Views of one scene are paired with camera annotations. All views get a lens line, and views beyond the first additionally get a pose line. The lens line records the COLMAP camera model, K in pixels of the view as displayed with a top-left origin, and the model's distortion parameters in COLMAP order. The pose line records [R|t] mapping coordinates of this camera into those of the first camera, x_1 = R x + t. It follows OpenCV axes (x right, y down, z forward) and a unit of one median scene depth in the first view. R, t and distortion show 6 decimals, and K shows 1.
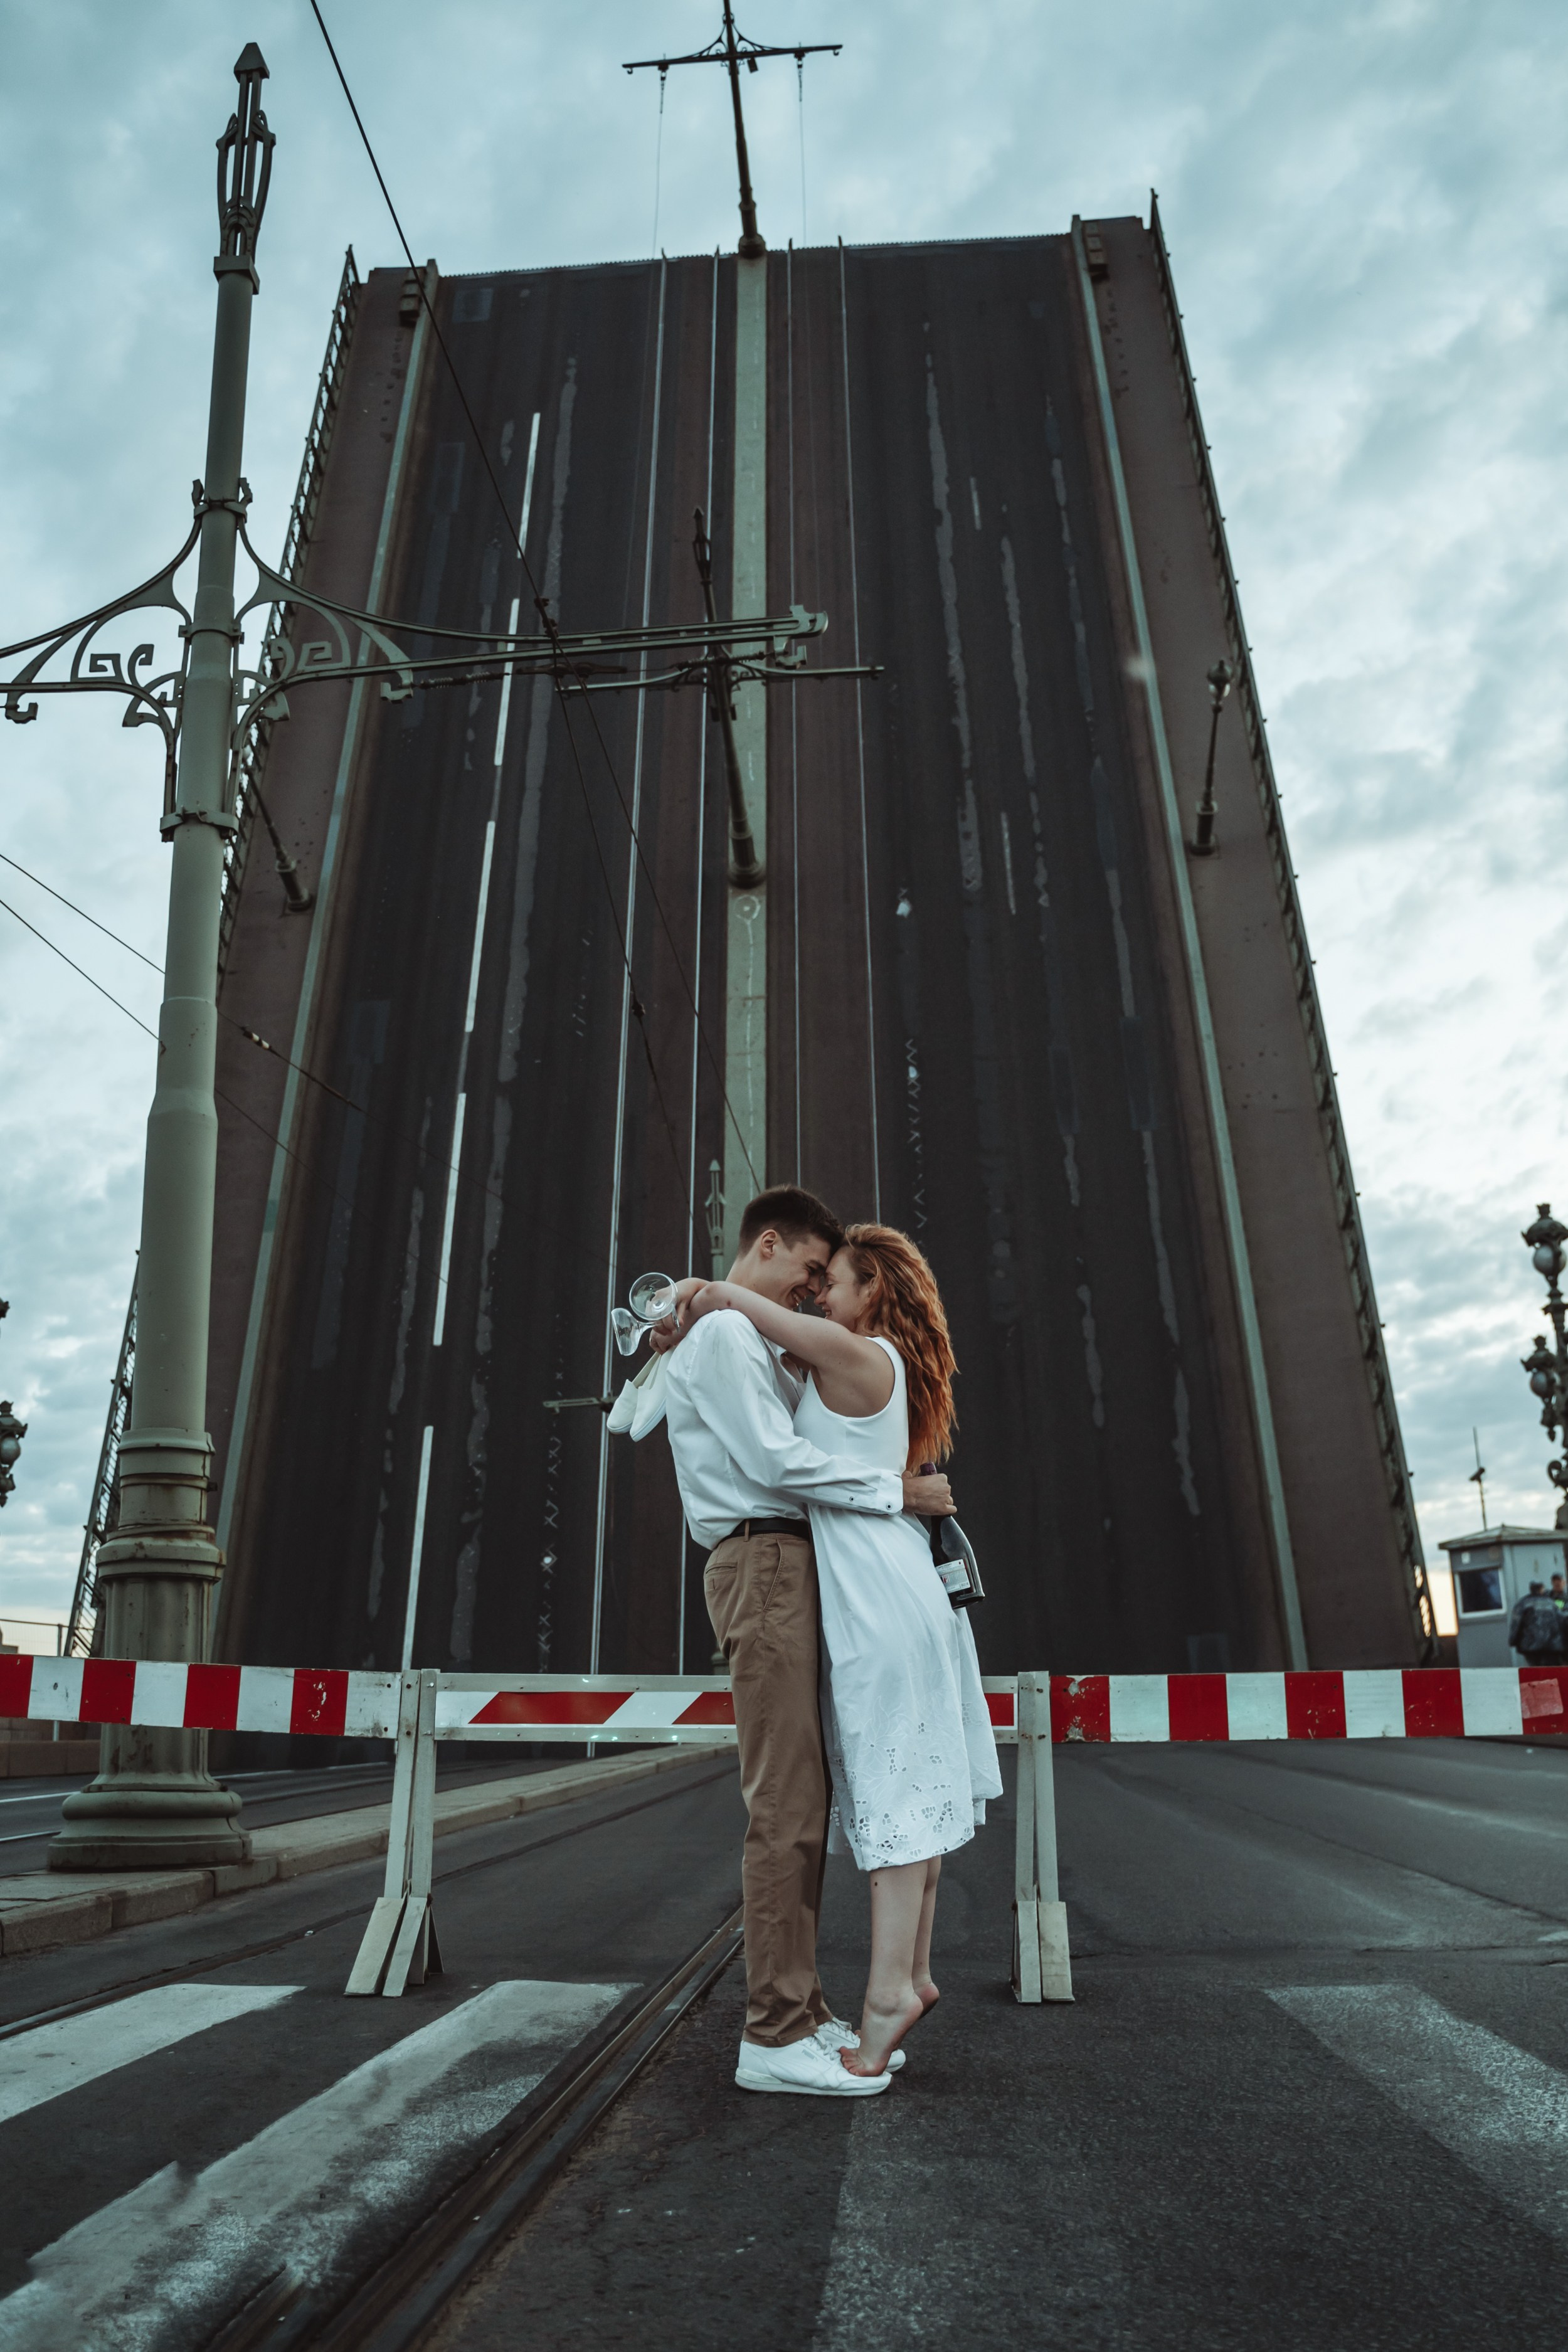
lens RADIAL K [[2049.8, 0, 826.5], [0, 2049.8, 1240.6], [0, 0, 1]] dist [-0.117225, 0.095157]
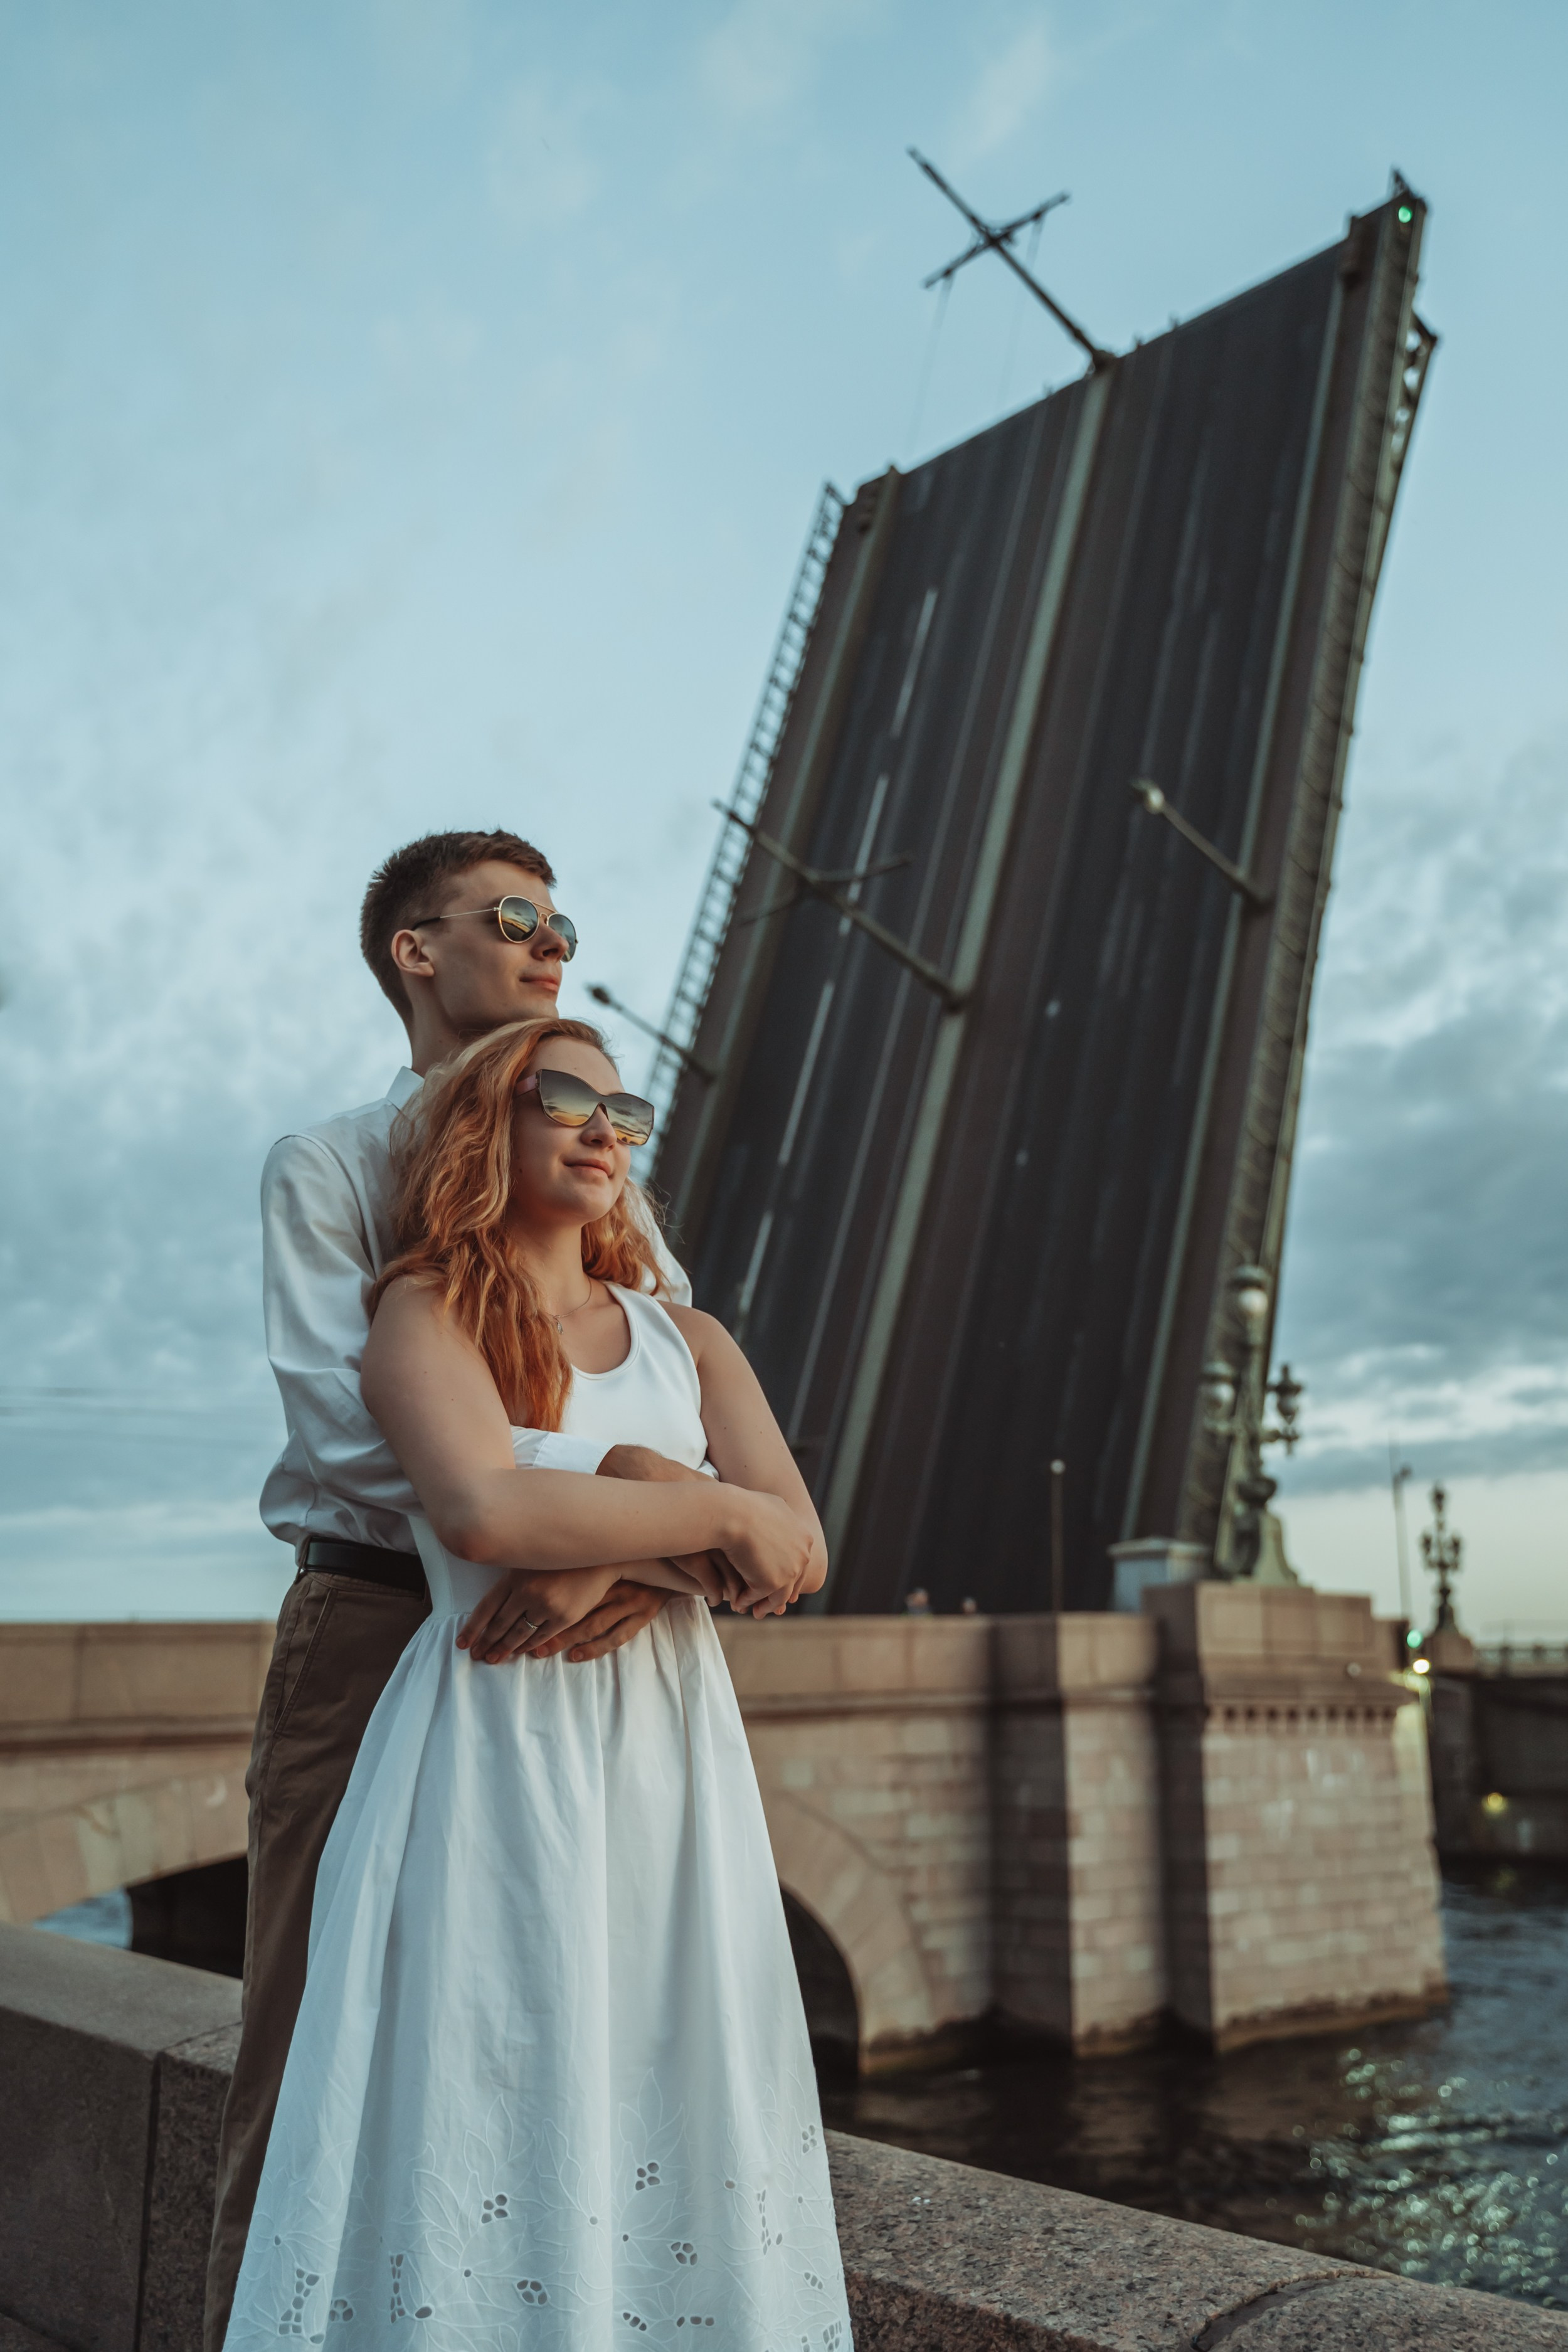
lens RADIAL K [[2227.2, 0, 784.0], [0, 2227.2, 1176.0], [0, 0, 1]] dist [-0.045356, 0.023794]
pose [[0.724536, -0.124877, -0.677830, 0.868949], [0.147041, 0.988815, -0.024997, -0.059797], [0.673369, -0.081558, 0.734794, -0.087390]]
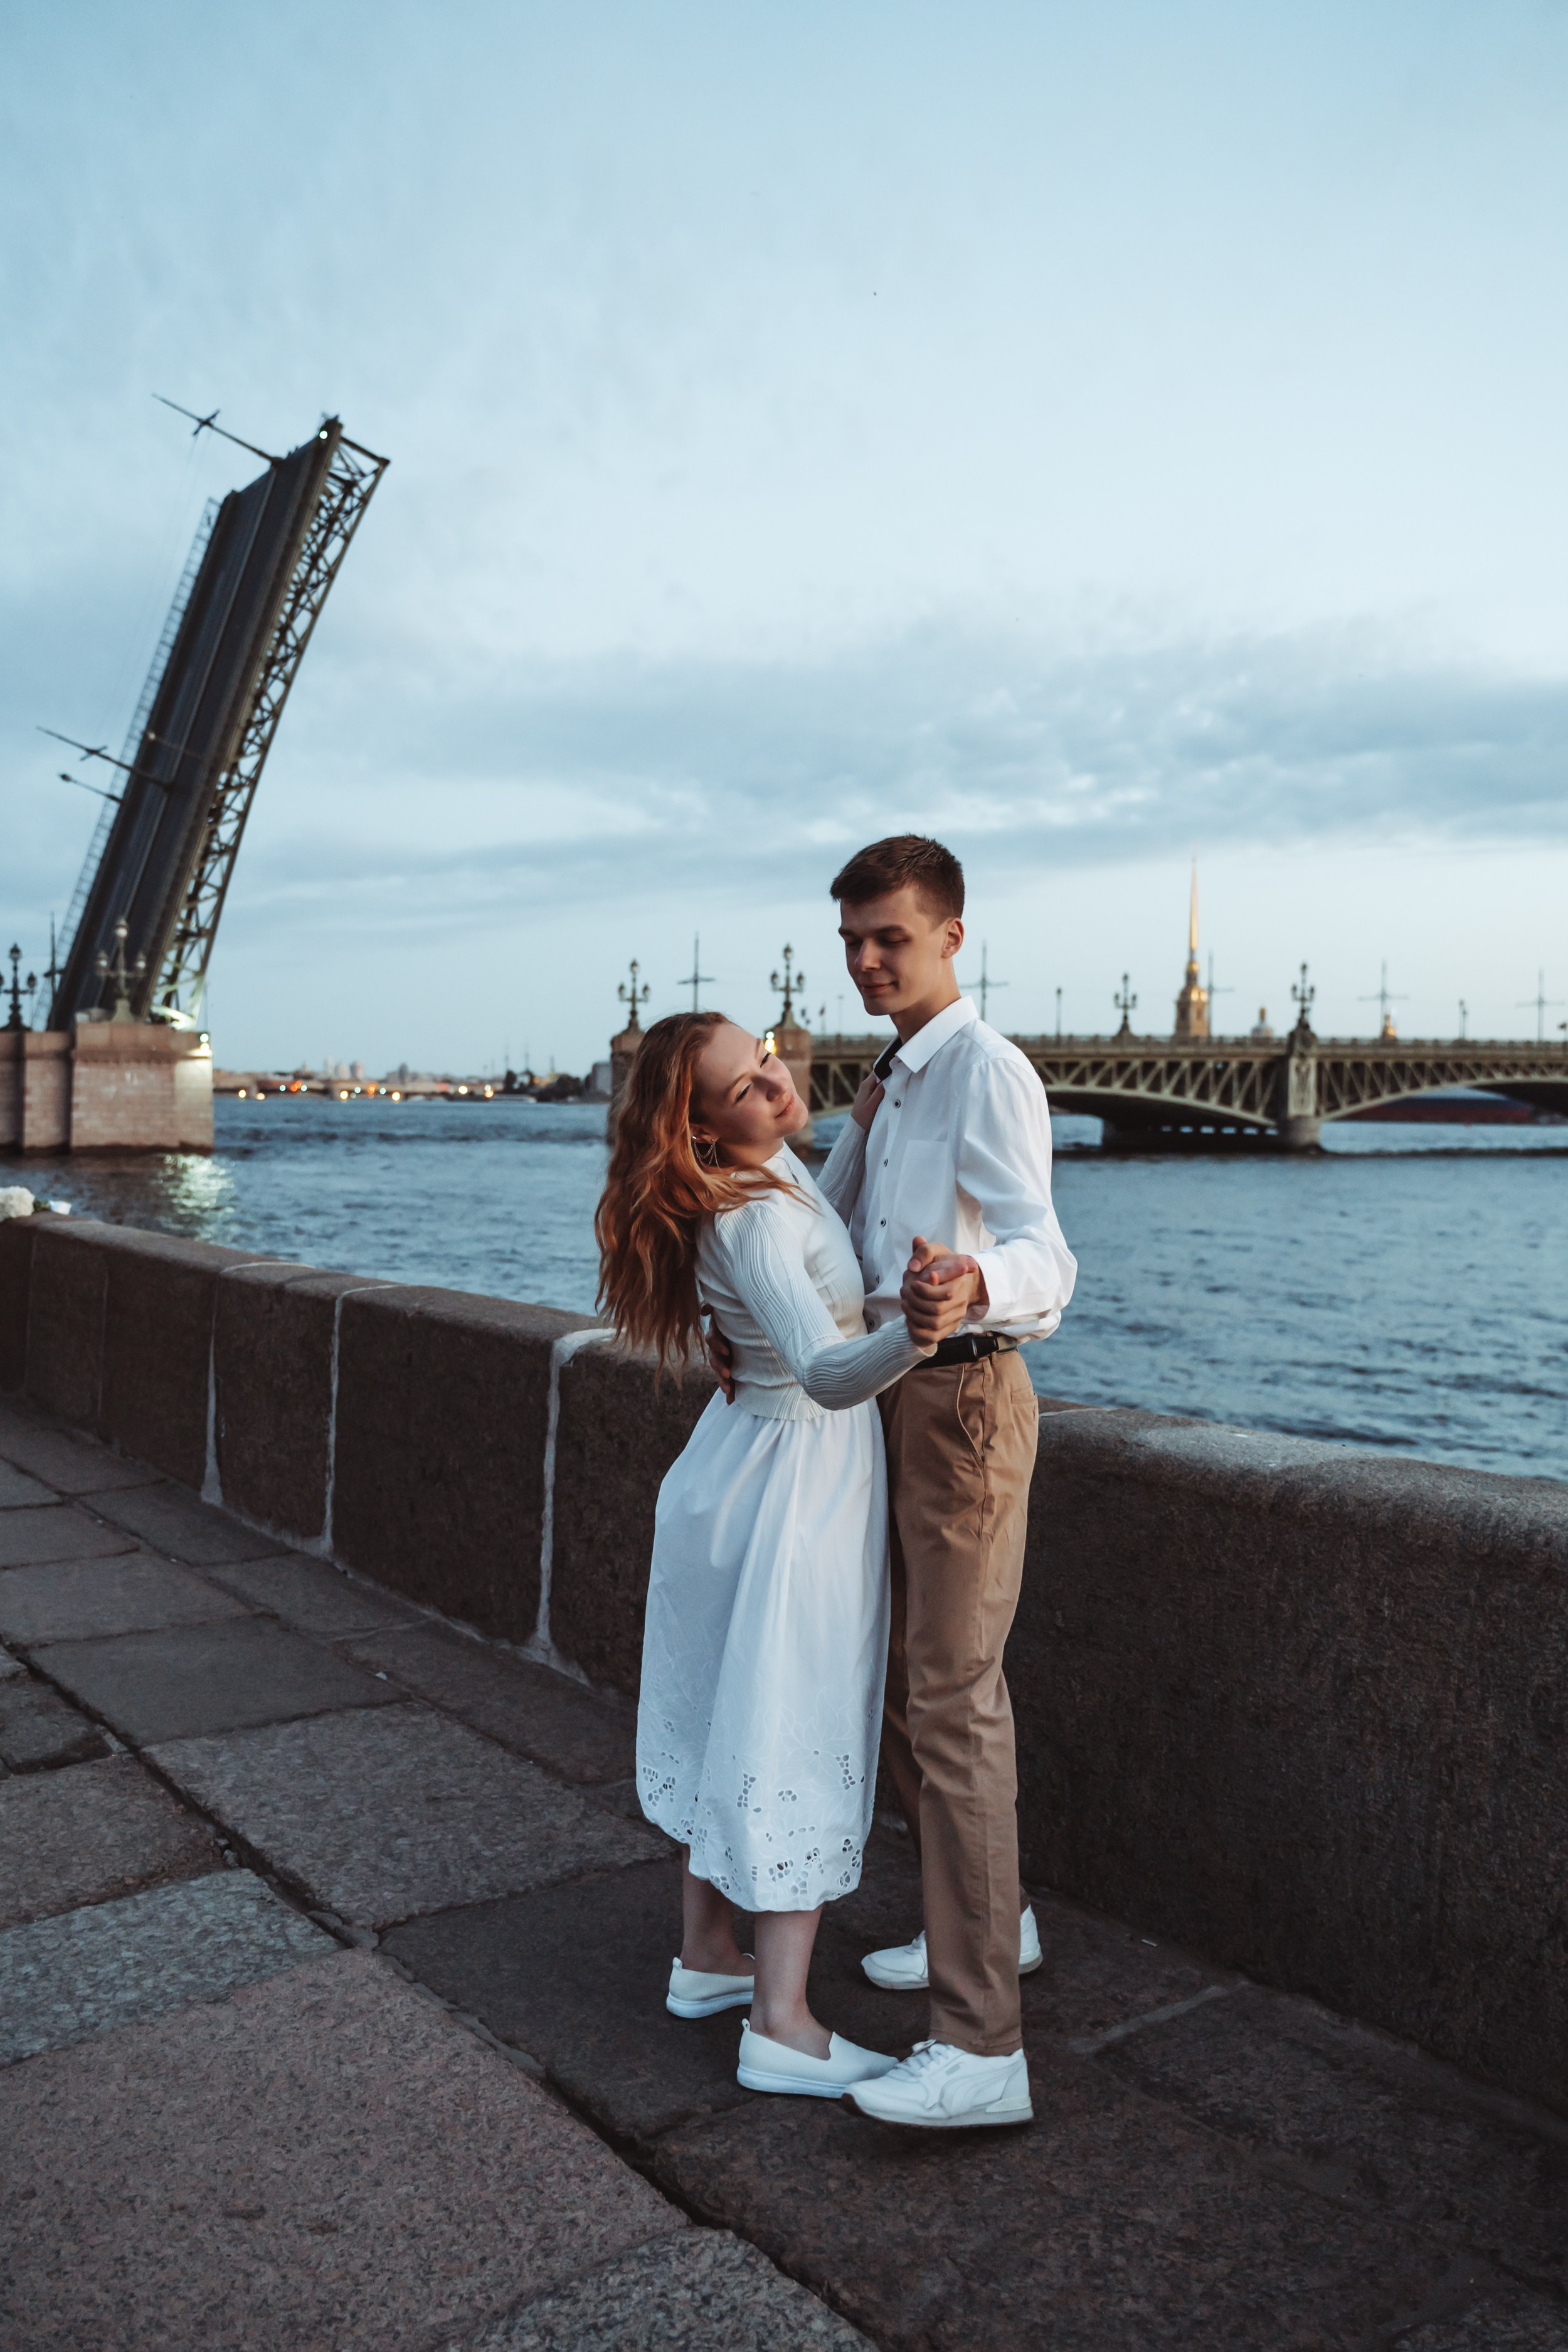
lens RADIAL K [[2010.1, 0, 765.2], [0, 2010.1, 1207.5], [0, 0, 1]] dist [-0.110408, 0.089234]
pose [[0.604975, 0.087561, -0.791415, 3.244200], [0.170919, 0.956486, 0.236478, -0.136941], [0.777684, -0.278331, 0.563684, -0.194697]]
